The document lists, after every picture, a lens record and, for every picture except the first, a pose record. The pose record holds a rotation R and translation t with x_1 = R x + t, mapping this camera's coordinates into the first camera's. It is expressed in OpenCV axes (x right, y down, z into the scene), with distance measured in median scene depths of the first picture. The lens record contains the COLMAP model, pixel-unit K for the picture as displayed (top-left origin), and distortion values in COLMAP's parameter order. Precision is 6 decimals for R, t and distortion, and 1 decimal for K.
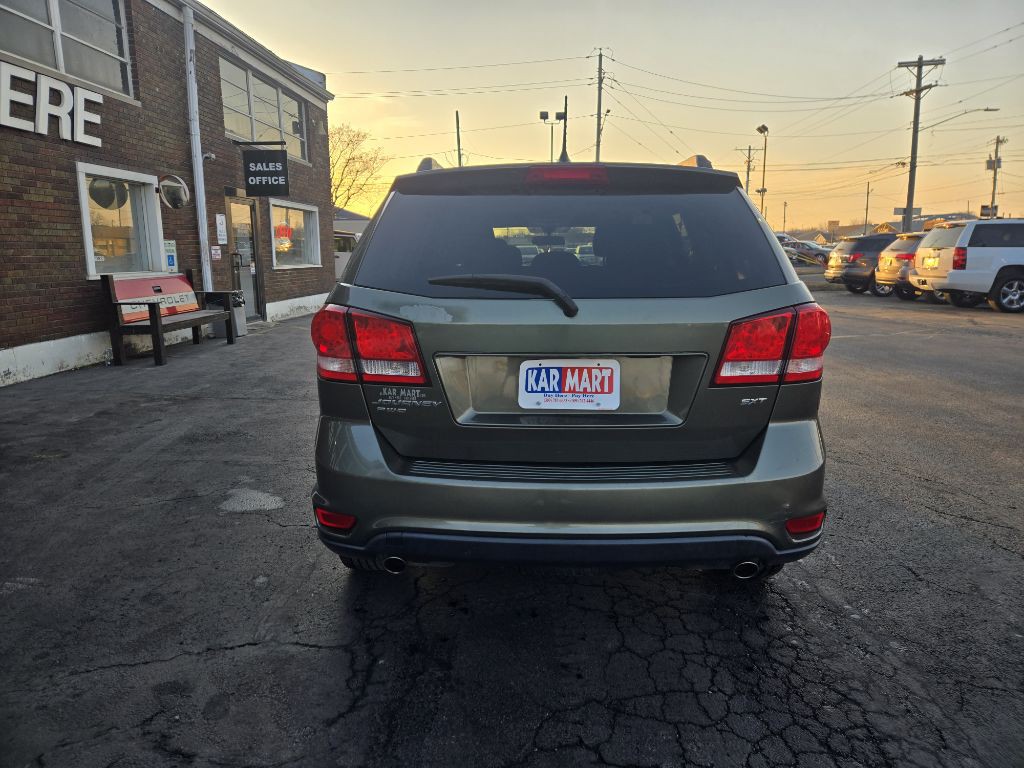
lens RADIAL K [[694.7, 0, 514.0], [0, 694.7, 379.9], [0, 0, 1]] dist [0.074881, -0.059305]
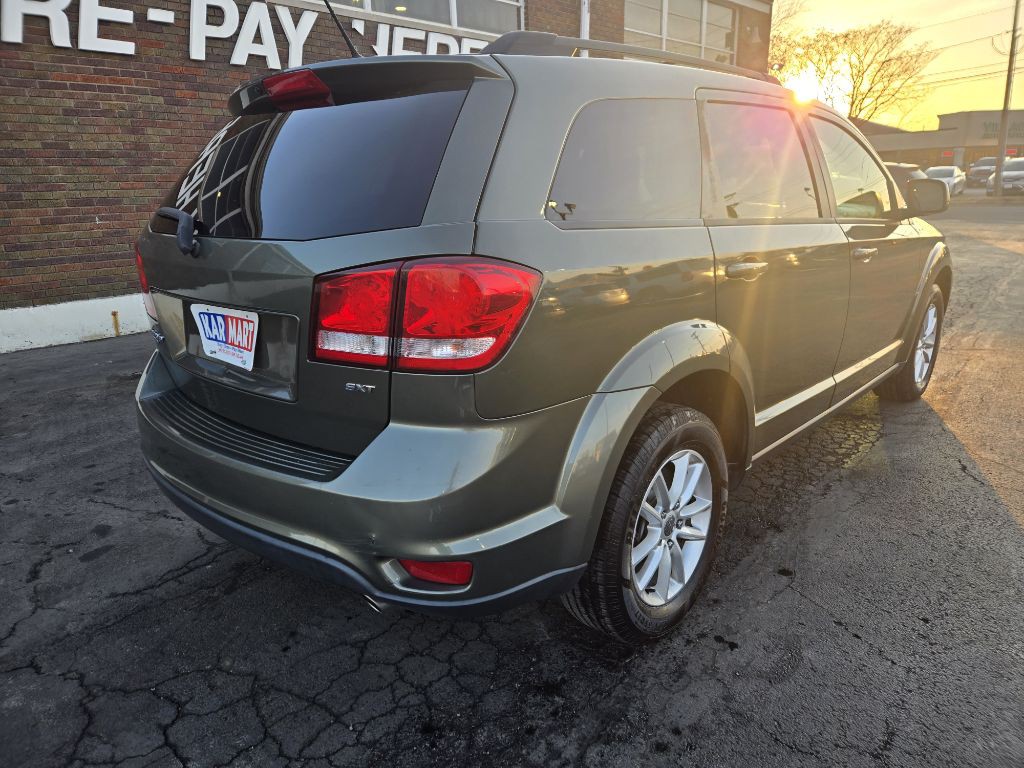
lens RADIAL K [[692.3, 0, 511.2], [0, 692.3, 385.1], [0, 0, 1]] dist [0.063768, -0.045956]
pose [[0.754758, 0.163063, -0.635414, 0.736254], [-0.092739, 0.985408, 0.142723, -0.072712], [0.649415, -0.048794, 0.758867, 0.436226]]
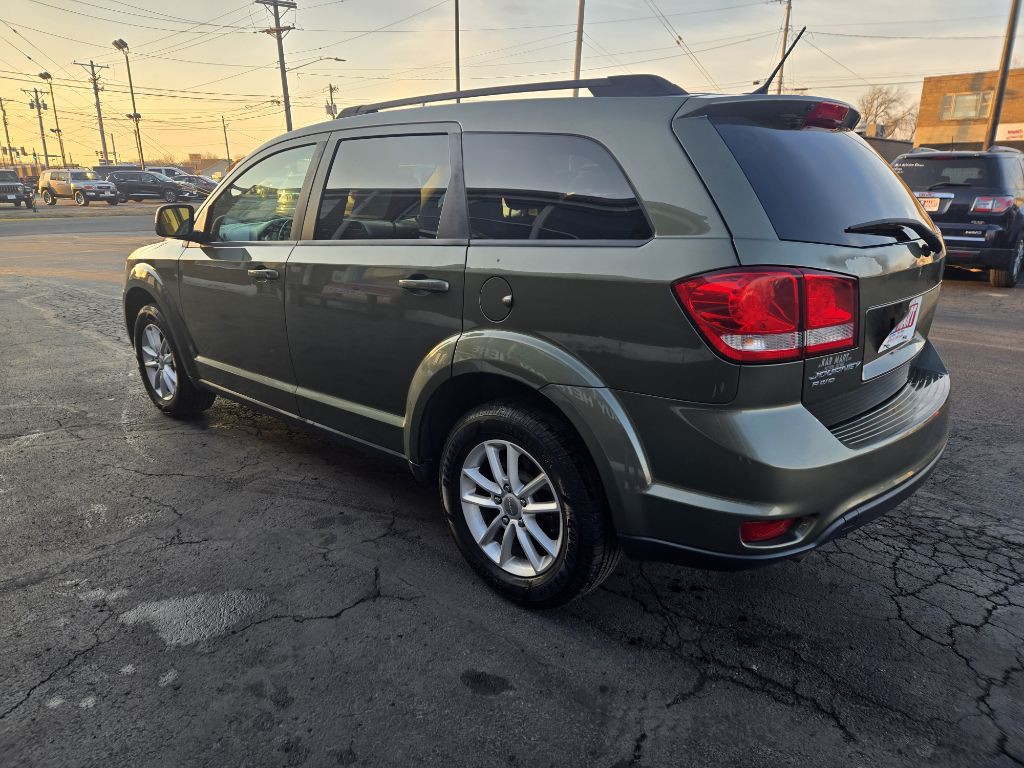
lens RADIAL K [[692.3, 0, 511.2], [0, 692.3, 385.1], [0, 0, 1]] dist [0.063768, -0.045956]
pose [[0.658939, -0.205646, 0.723540, -0.859487], [0.135408, 0.978618, 0.154827, -0.113768], [-0.739908, -0.004048, 0.672695, 0.566358]]
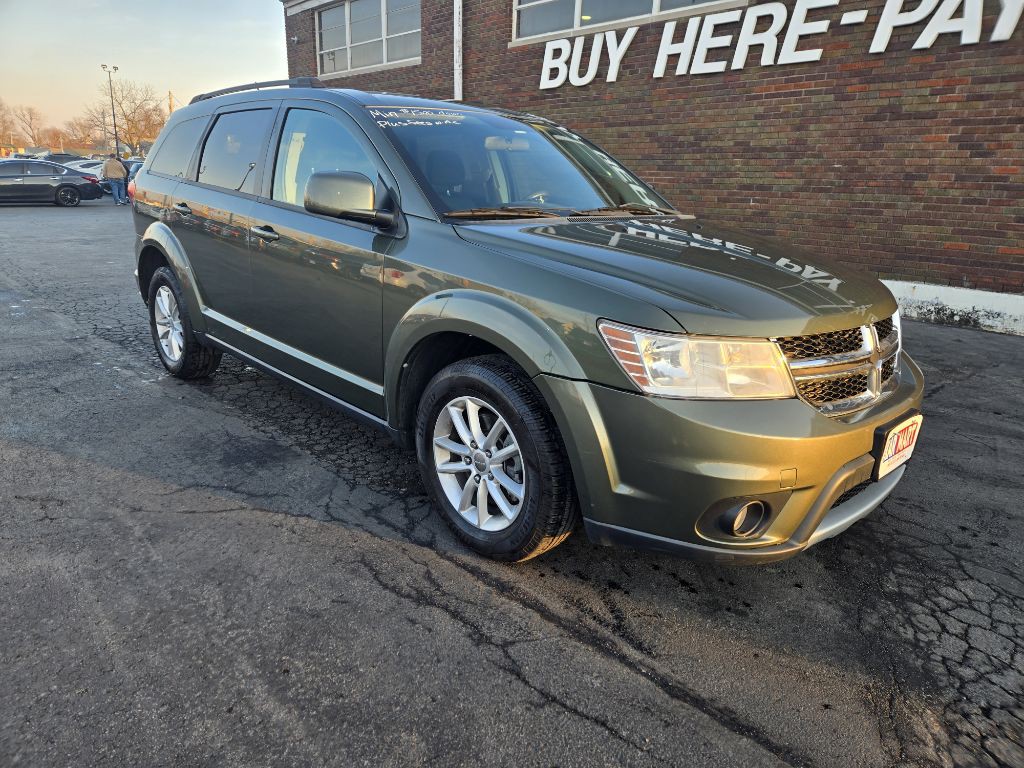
lens RADIAL K [[692.3, 0, 511.2], [0, 692.3, 385.1], [0, 0, 1]] dist [0.063768, -0.045956]
pose [[-0.707003, 0.179949, -0.683933, 1.146171], [-0.160110, 0.901248, 0.402638, -0.751351], [0.688848, 0.394171, -0.608374, 4.285805]]
